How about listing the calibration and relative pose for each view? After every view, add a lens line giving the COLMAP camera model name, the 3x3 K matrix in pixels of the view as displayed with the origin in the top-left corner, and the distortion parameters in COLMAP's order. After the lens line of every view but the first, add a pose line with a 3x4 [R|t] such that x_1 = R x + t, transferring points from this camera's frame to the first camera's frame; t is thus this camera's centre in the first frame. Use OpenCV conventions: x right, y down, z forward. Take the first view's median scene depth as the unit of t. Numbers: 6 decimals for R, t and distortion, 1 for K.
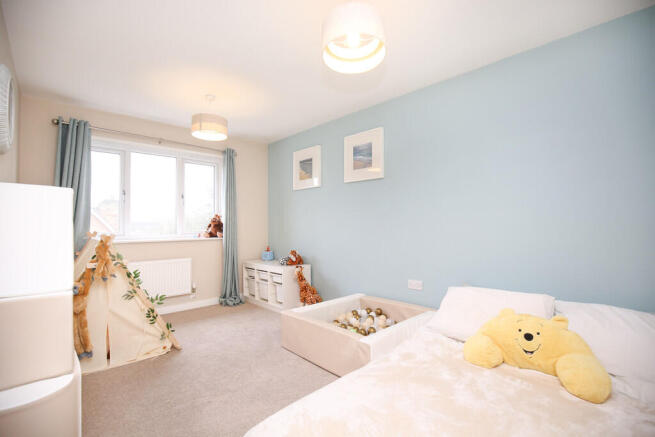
lens RADIAL K [[304.7, 0, 329.7], [0, 304.7, 220.3], [0, 0, 1]] dist [-0.028319, 0.001030]
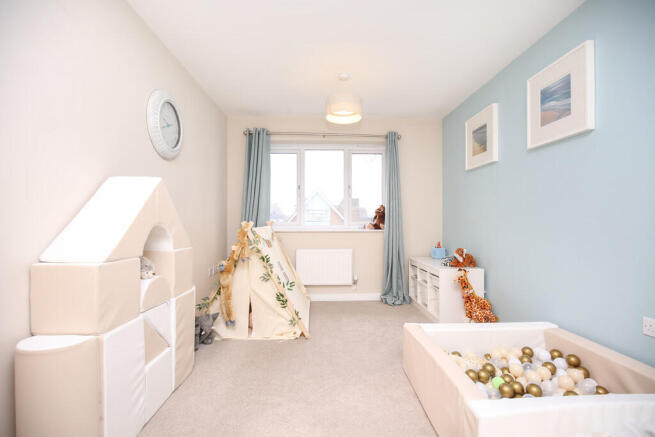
lens RADIAL K [[304.7, 0, 329.7], [0, 304.7, 220.3], [0, 0, 1]] dist [-0.028319, 0.001030]
pose [[0.738749, 0.003106, -0.673974, 0.173703], [0.005025, 0.999936, 0.010116, 0.021573], [0.673962, -0.010860, 0.738686, 0.237480]]
